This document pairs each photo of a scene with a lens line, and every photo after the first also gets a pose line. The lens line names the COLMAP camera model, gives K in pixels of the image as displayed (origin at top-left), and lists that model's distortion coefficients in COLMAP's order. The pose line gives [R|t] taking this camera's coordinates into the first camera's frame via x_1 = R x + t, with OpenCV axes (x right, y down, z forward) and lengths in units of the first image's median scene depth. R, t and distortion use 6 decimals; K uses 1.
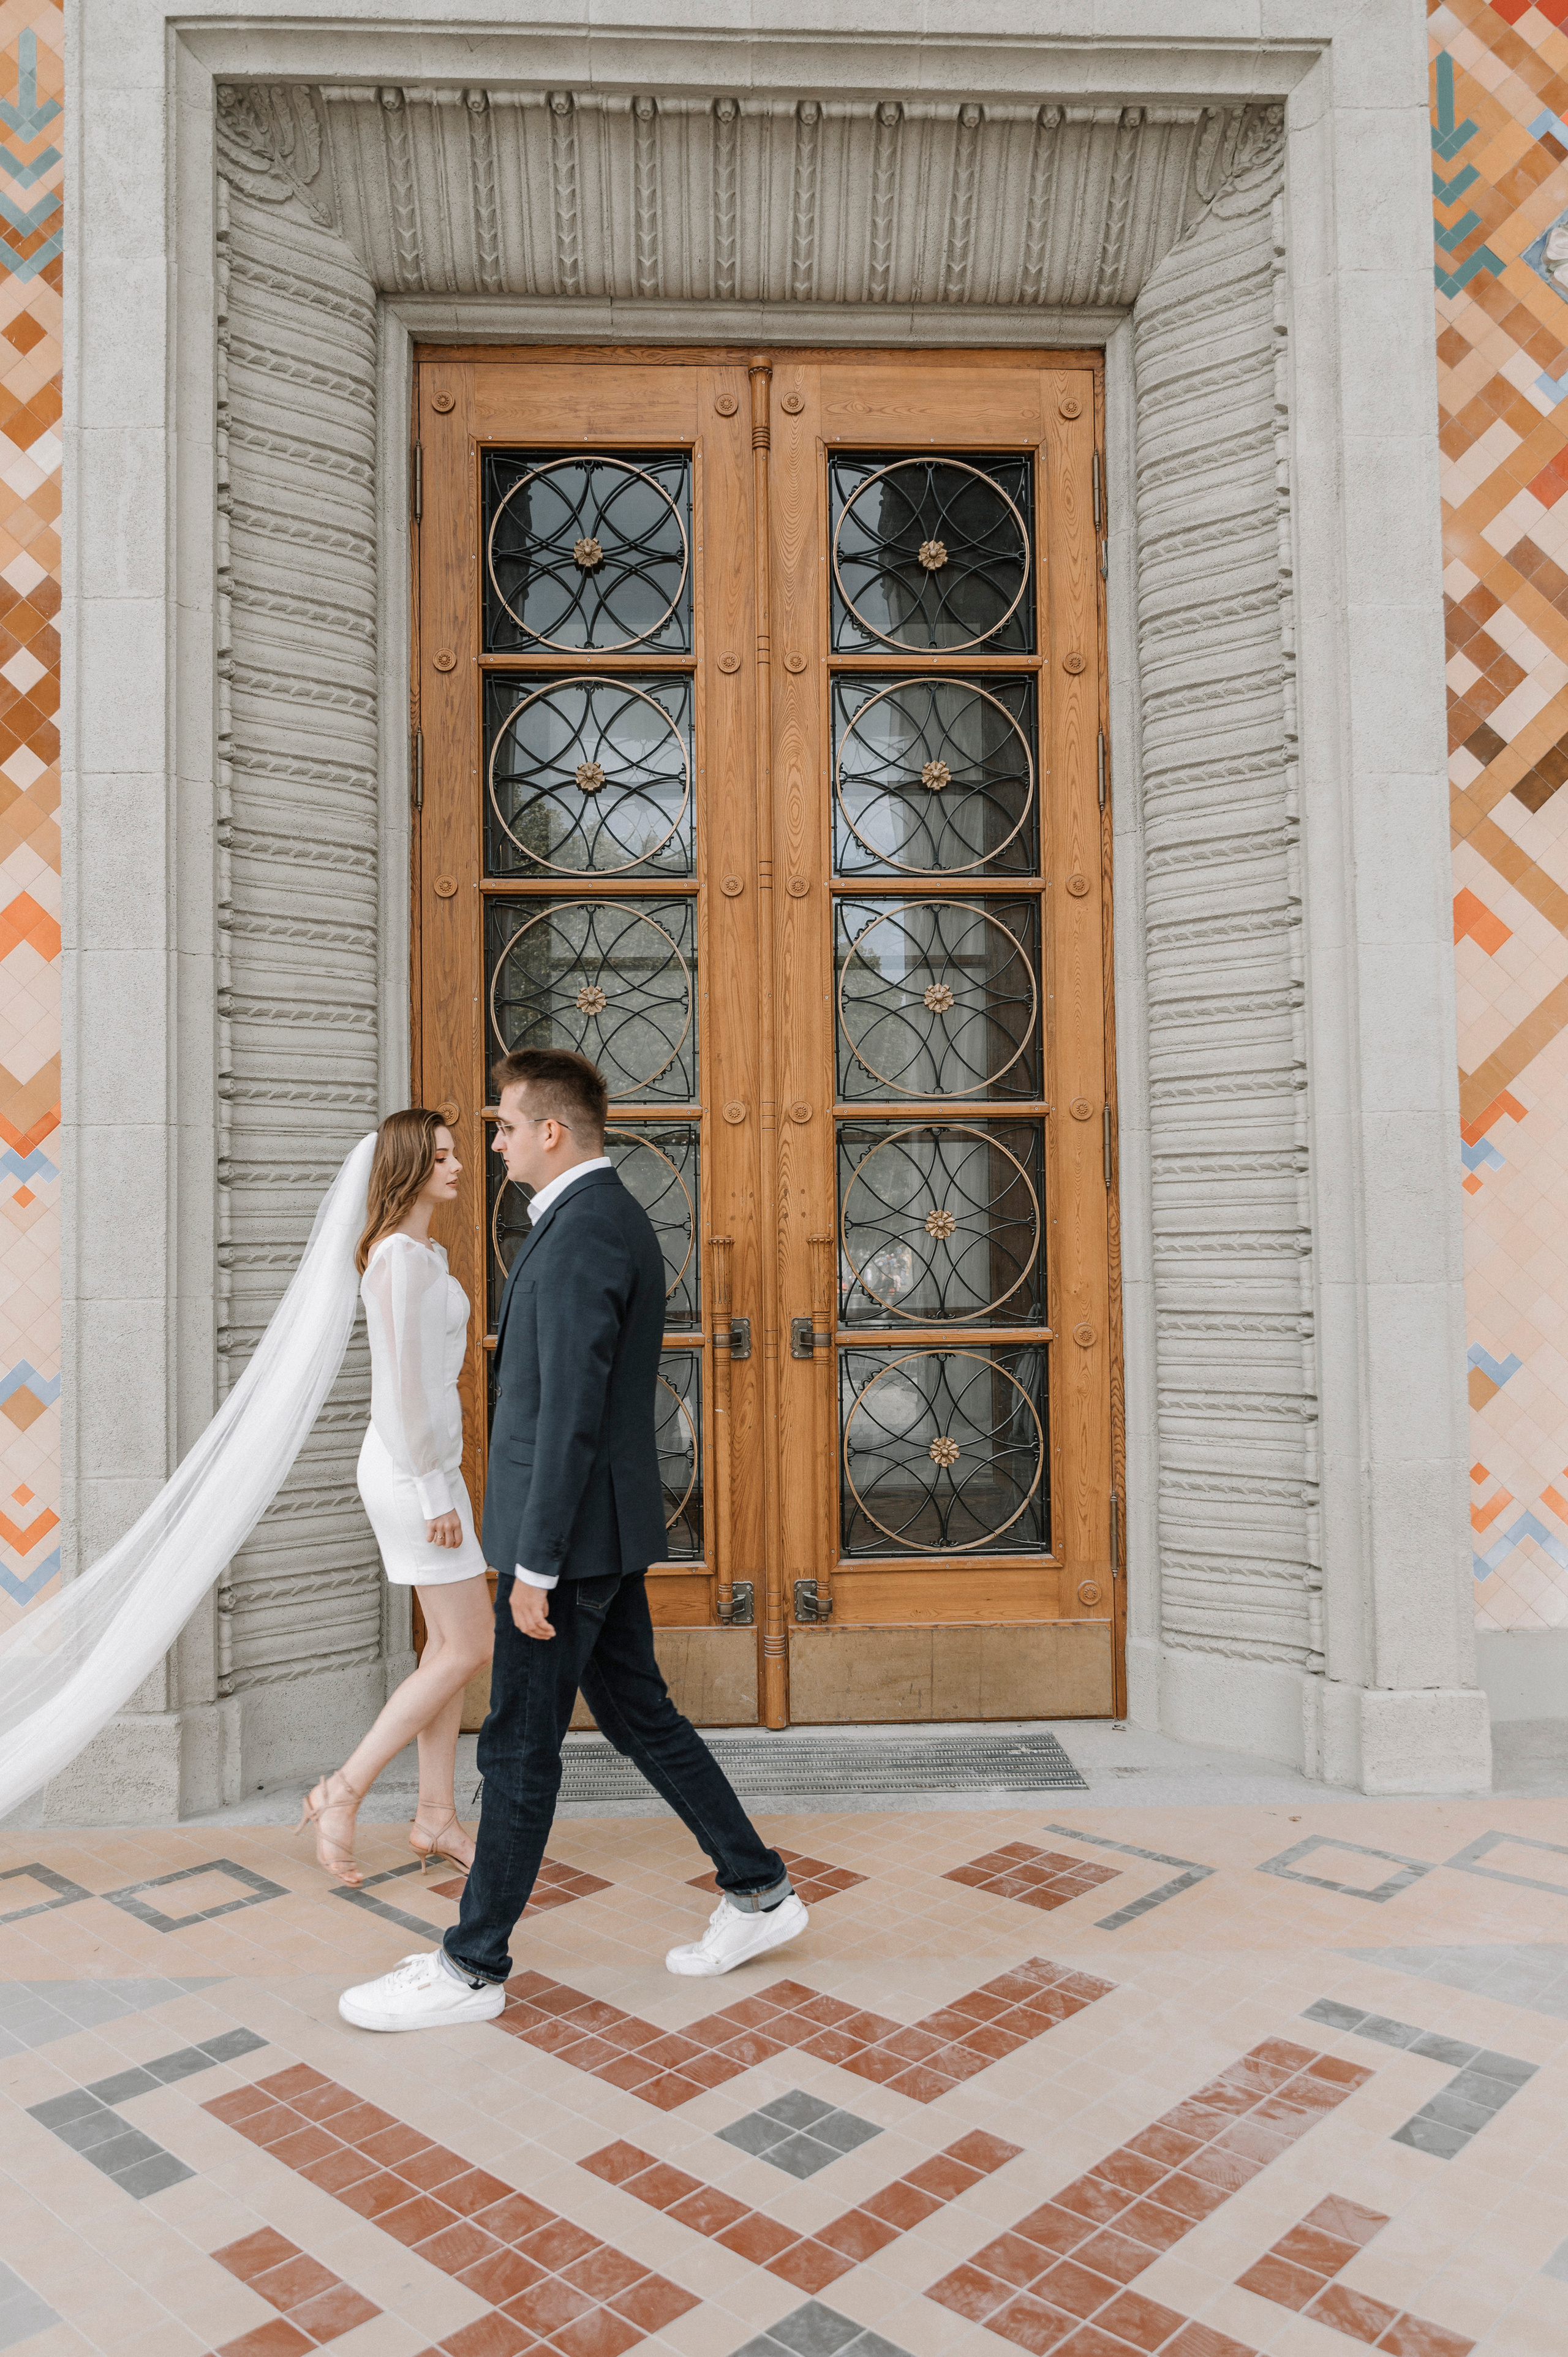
lens RADIAL K [[1694.0, 0, 789.5], [0, 1694.0, 1180.4], [0, 0, 1]] dist [0.011174, -0.015642]
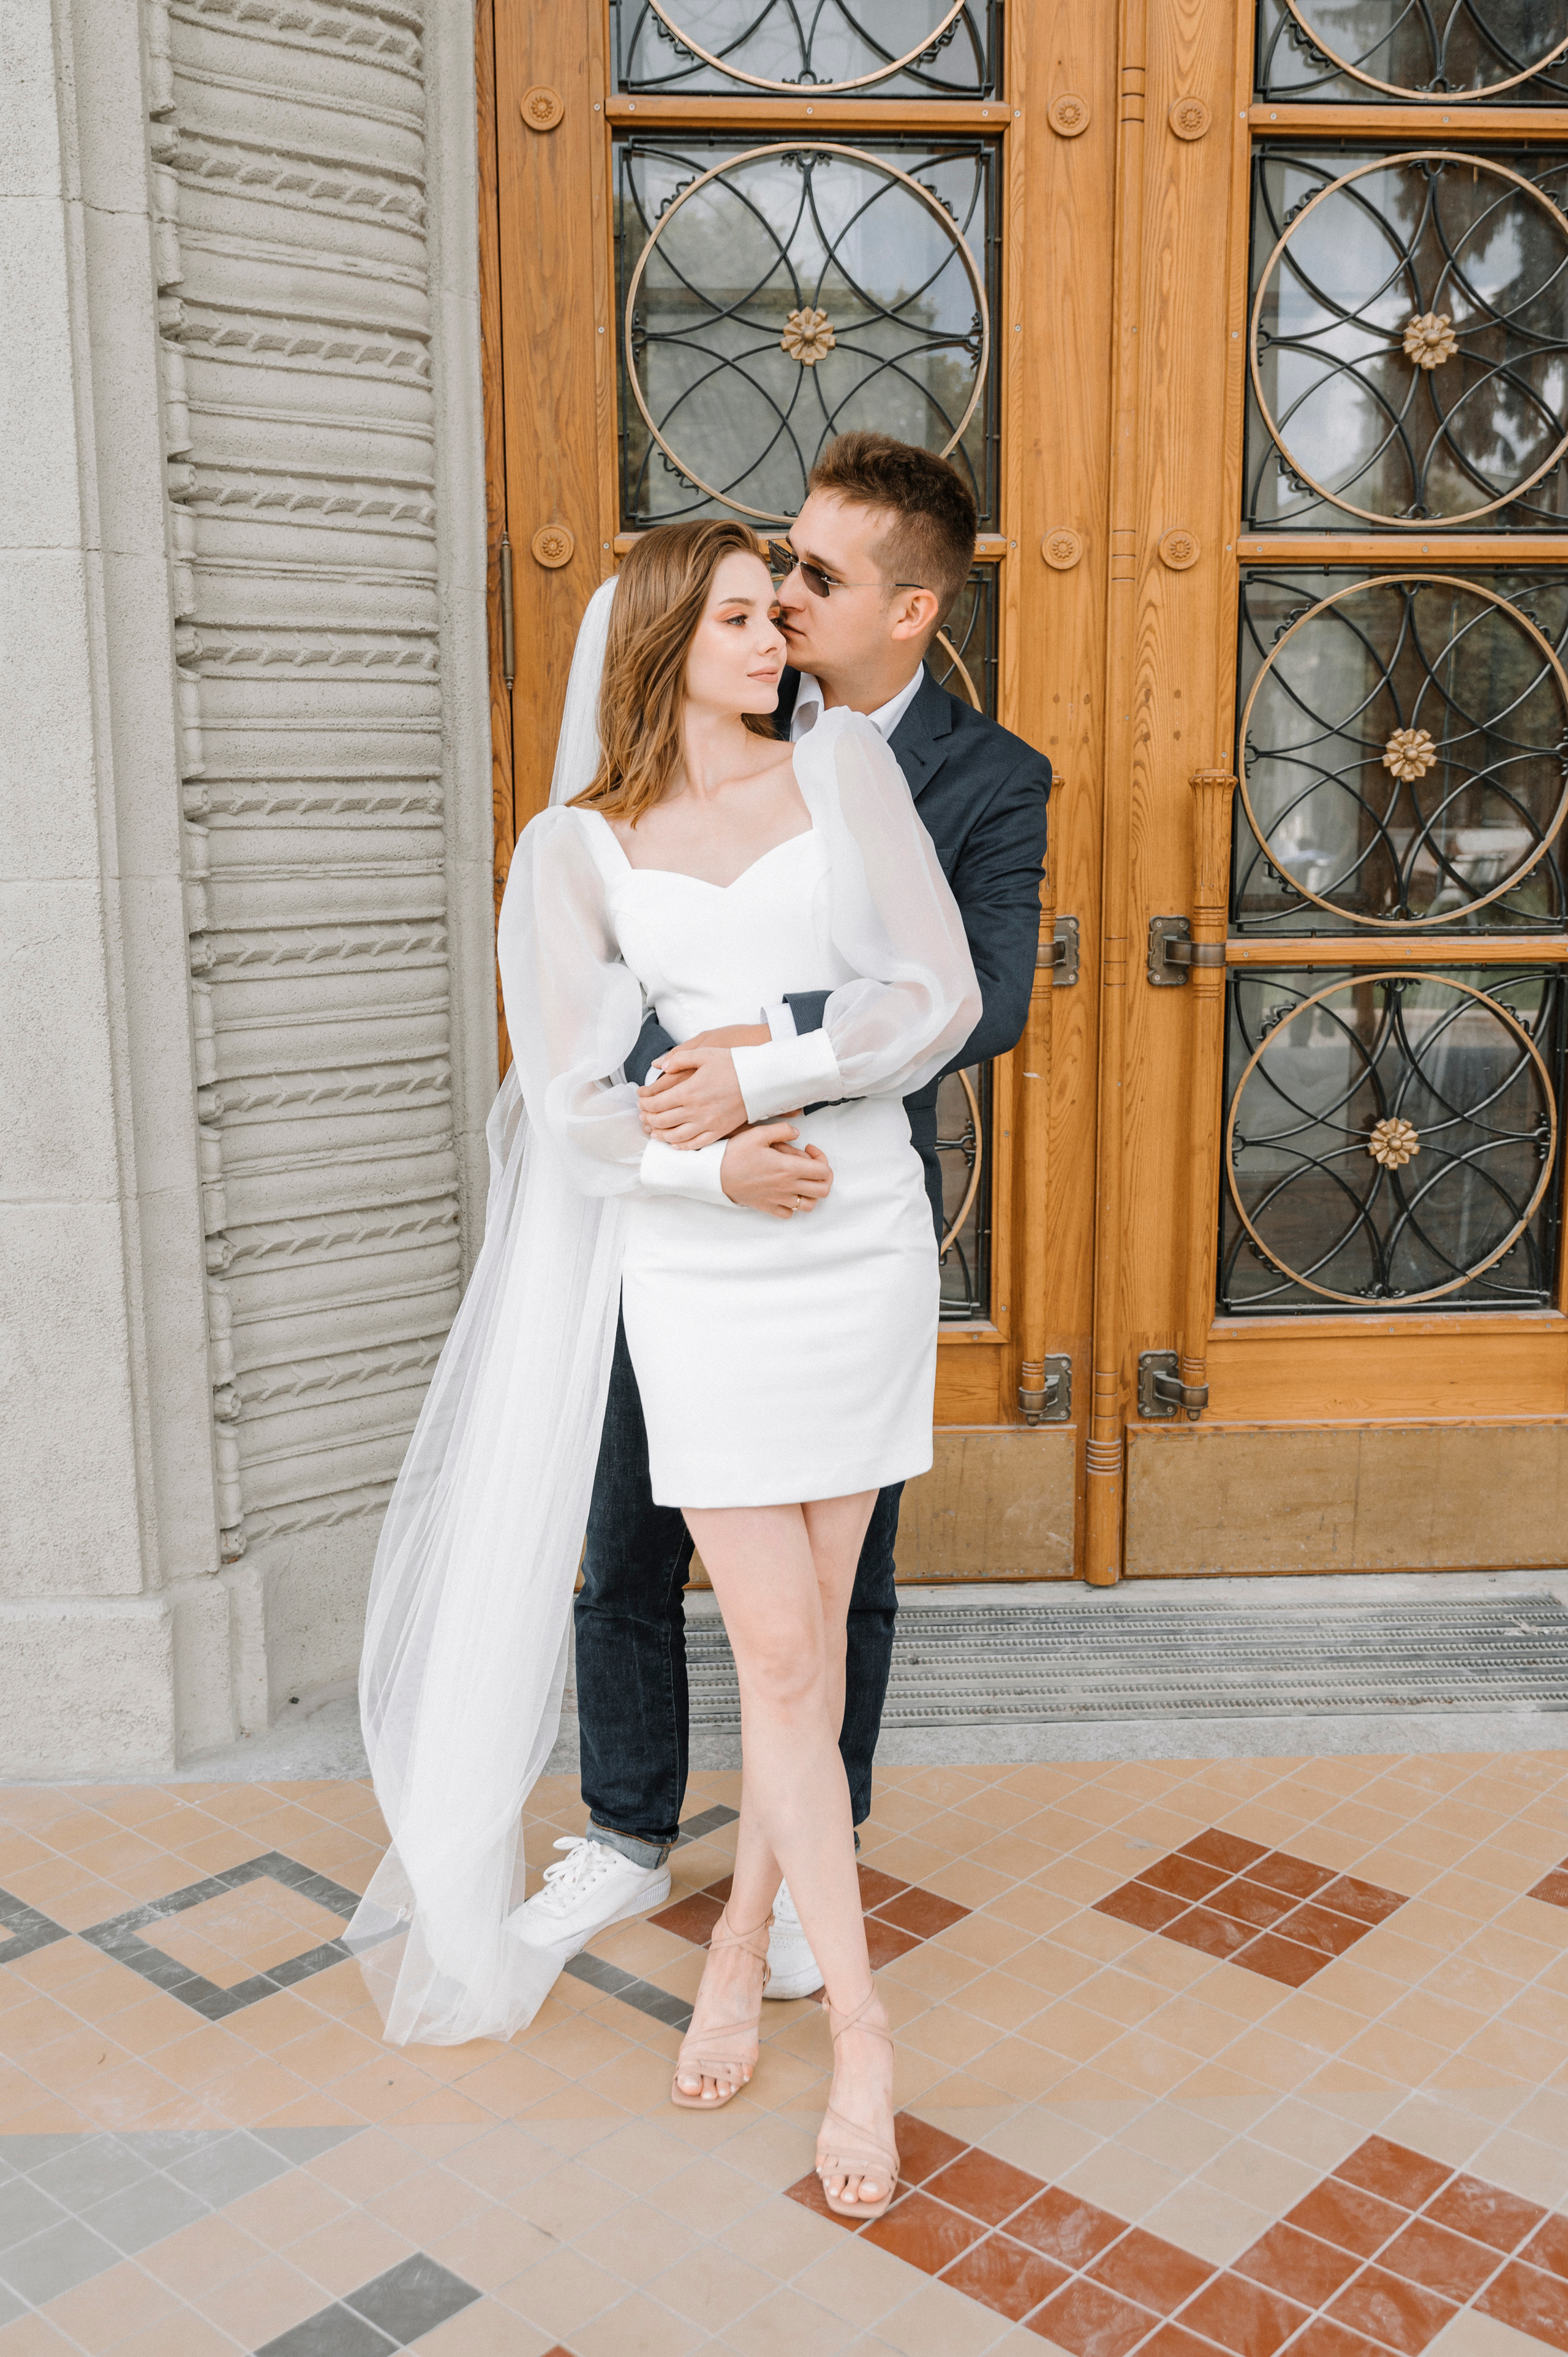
lens RADIAL K [[2249.4, 0, 786.2], [0, 2249.4, 1176.0], [0, 0, 1]] dist [-0.001762, -0.007587]
pose [[0.999823, 0.004425, 0.018296, -0.143582], [-0.008118, 0.978301, 0.207029, 0.010210], [-0.016983, -0.207140, 0.978164, 0.241885]]
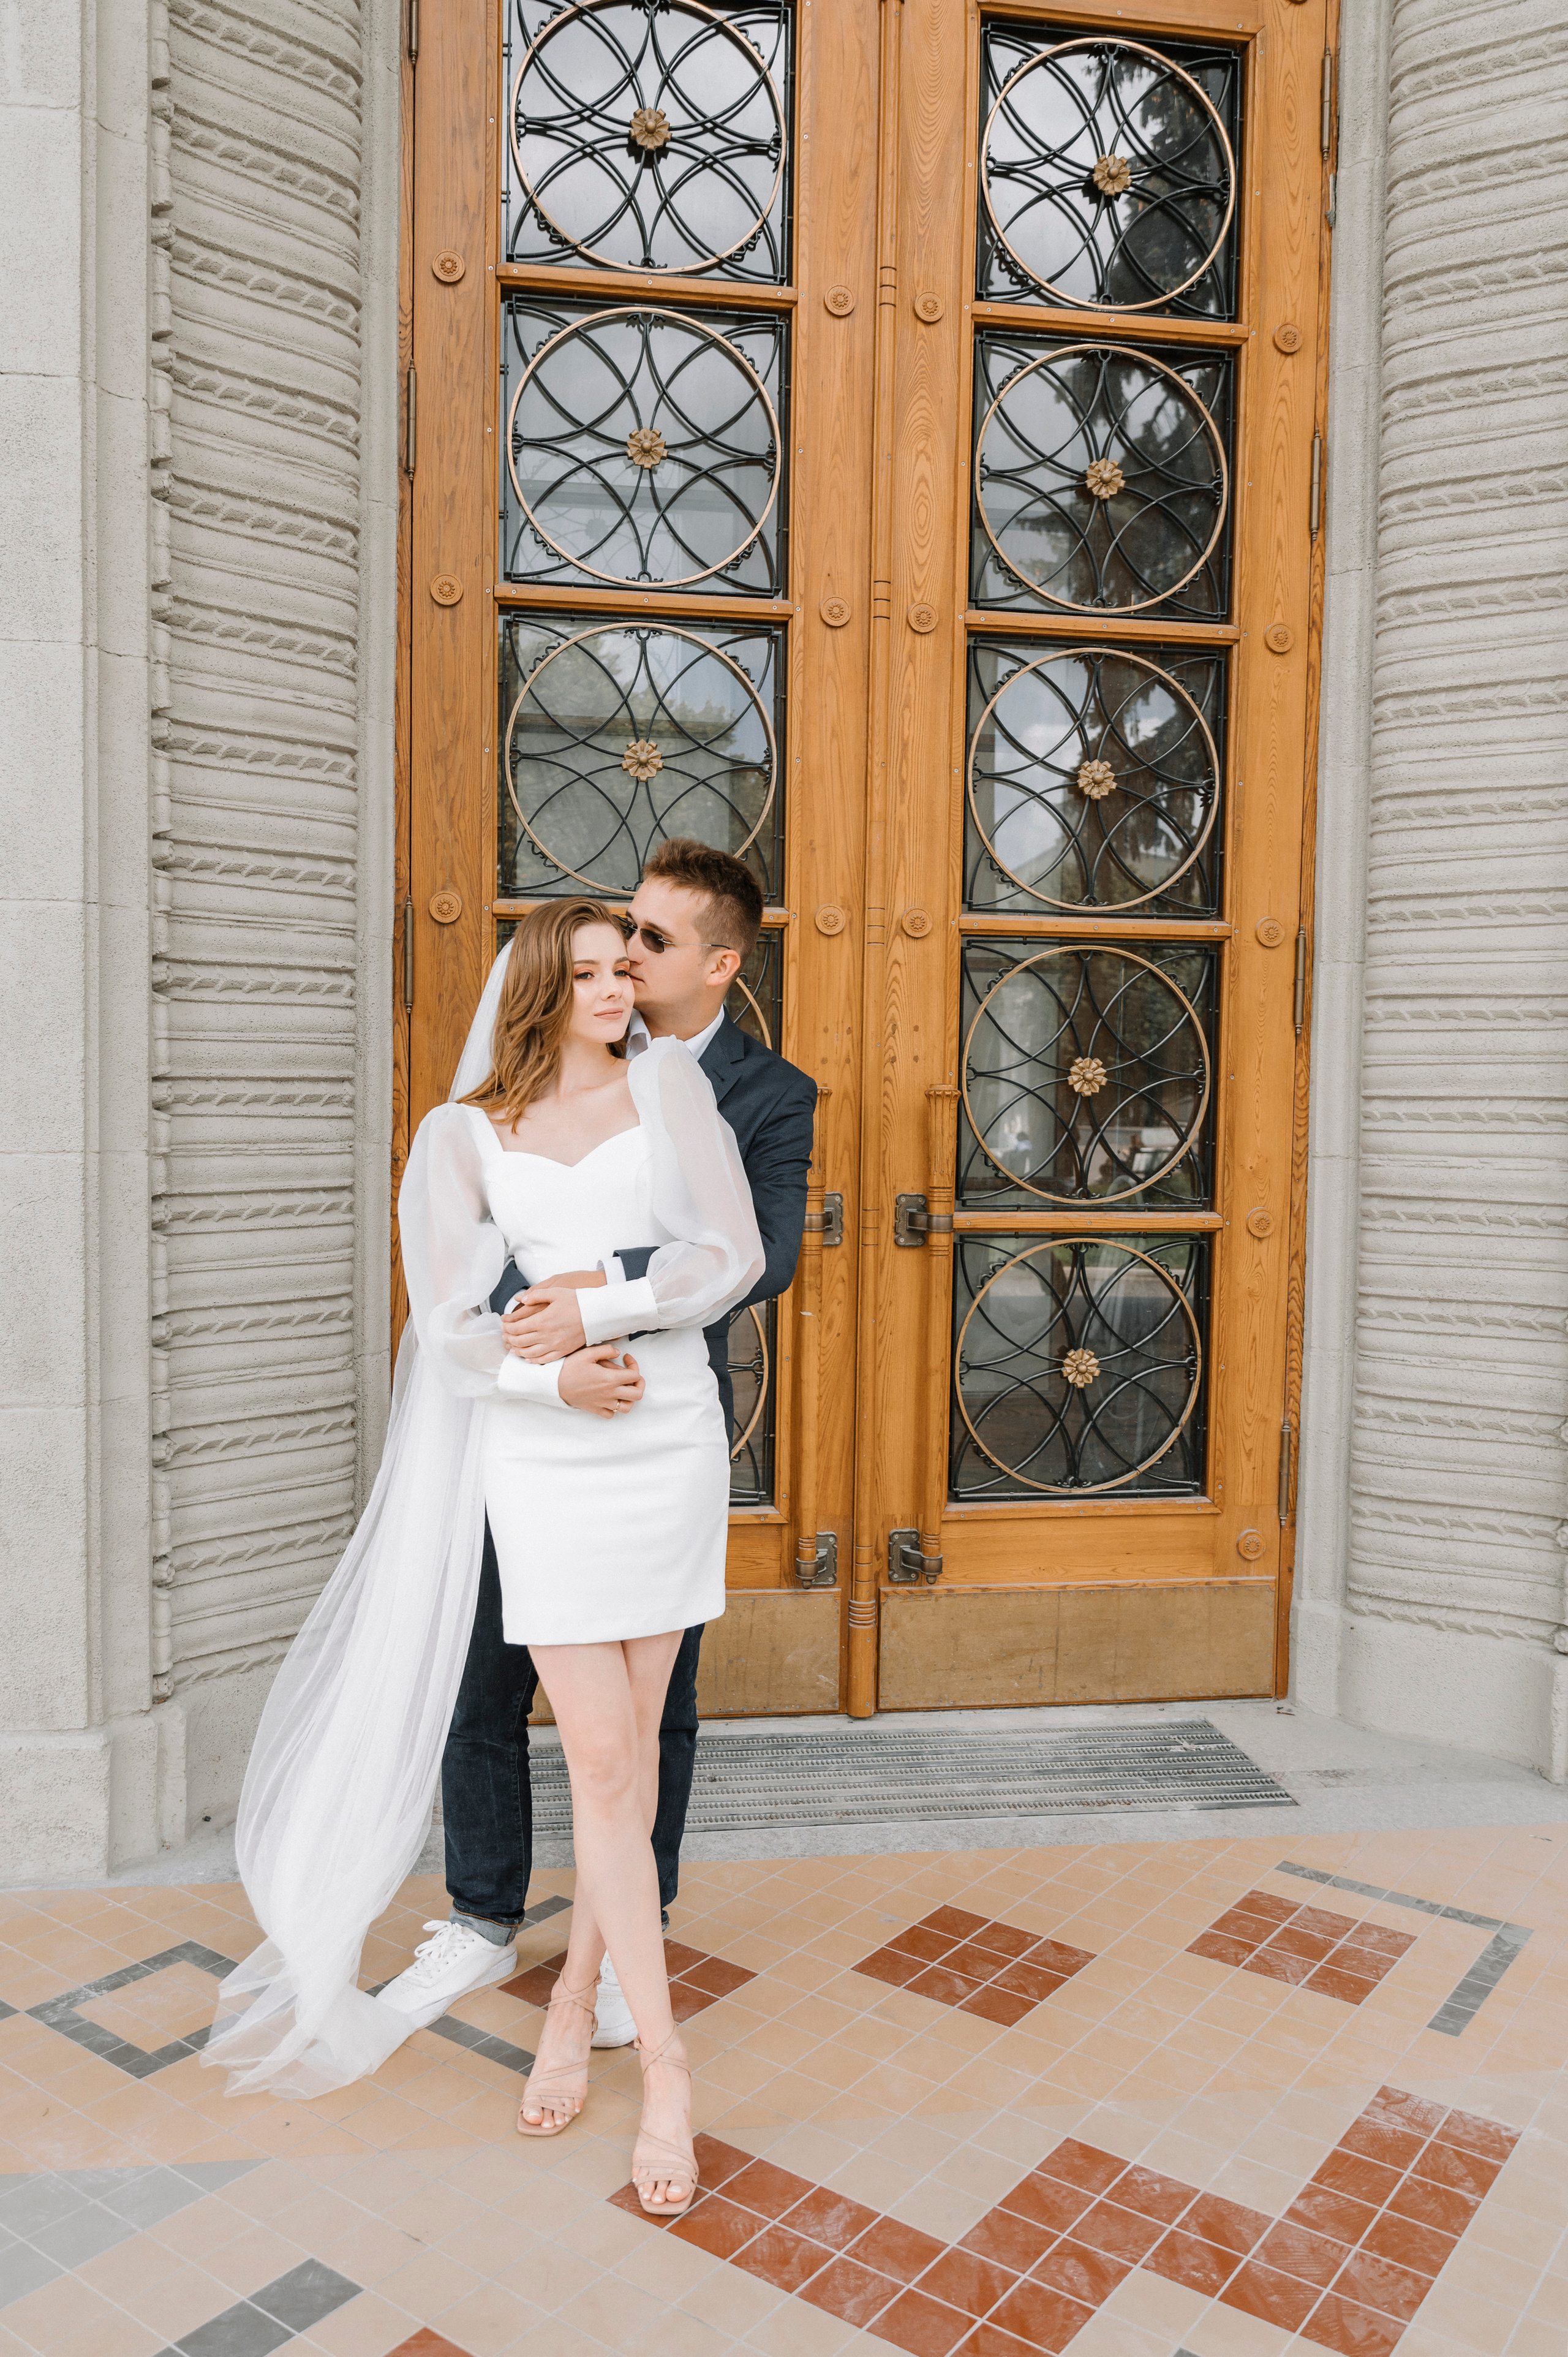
lens RADIAL K [[1828.0, 0, 787.2], [0, 1828.0, 1173.9], [0, 0, 1]] dist [0.002508, -0.007890]
pose [[0.993303, 0.022256, 0.113379, -0.148150], [-0.031819, 0.996021, 0.083249, 0.005537], [-0.111075, -0.086299, 0.990058, 0.198926]]
